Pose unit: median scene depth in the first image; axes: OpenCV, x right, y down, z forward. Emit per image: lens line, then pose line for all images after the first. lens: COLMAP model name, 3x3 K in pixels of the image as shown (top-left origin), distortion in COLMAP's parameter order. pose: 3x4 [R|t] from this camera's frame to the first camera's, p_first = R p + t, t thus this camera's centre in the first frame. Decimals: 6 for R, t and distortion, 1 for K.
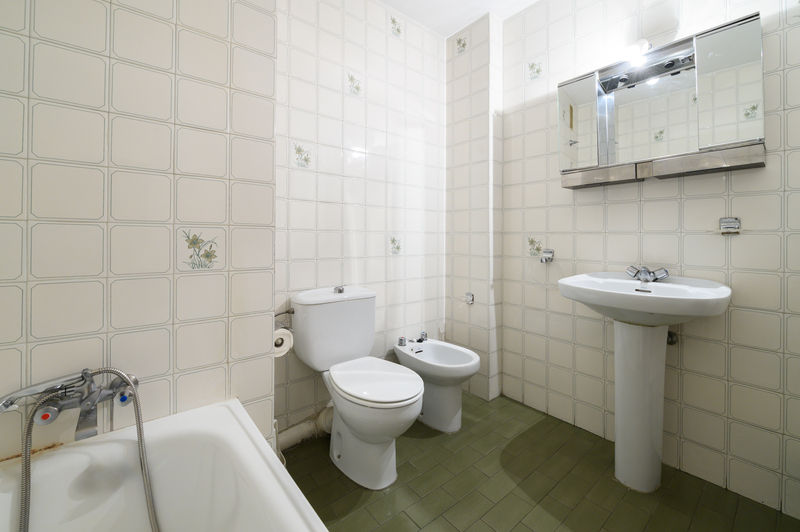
lens RADIAL K [[335.4, 0, 399.1], [0, 335.4, 225.5], [0, 0, 1]] dist [-0.008320, -0.000289]
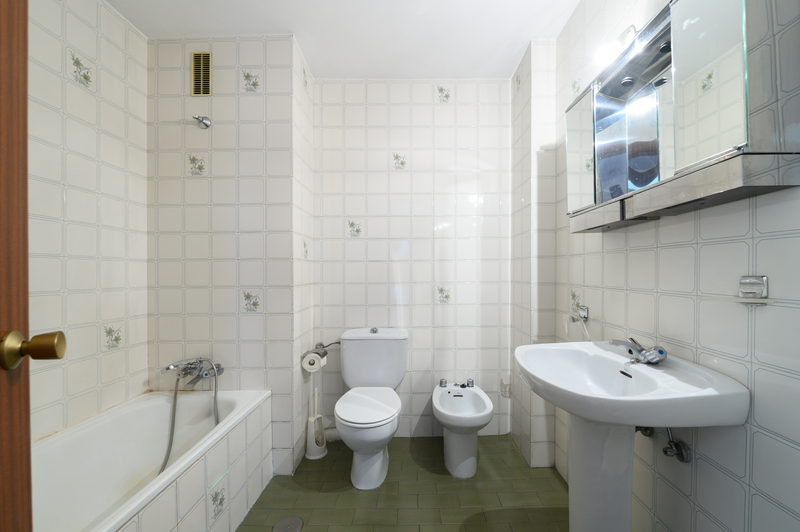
lens RADIAL K [[319.8, 0, 401.9], [0, 319.8, 261.3], [0, 0, 1]] dist [-0.004821, -0.000366]
pose [[0.772482, -0.038204, -0.633887, 0.655931], [0.039033, 0.999158, -0.012652, -0.050271], [0.633836, -0.014969, 0.773323, 0.121885]]
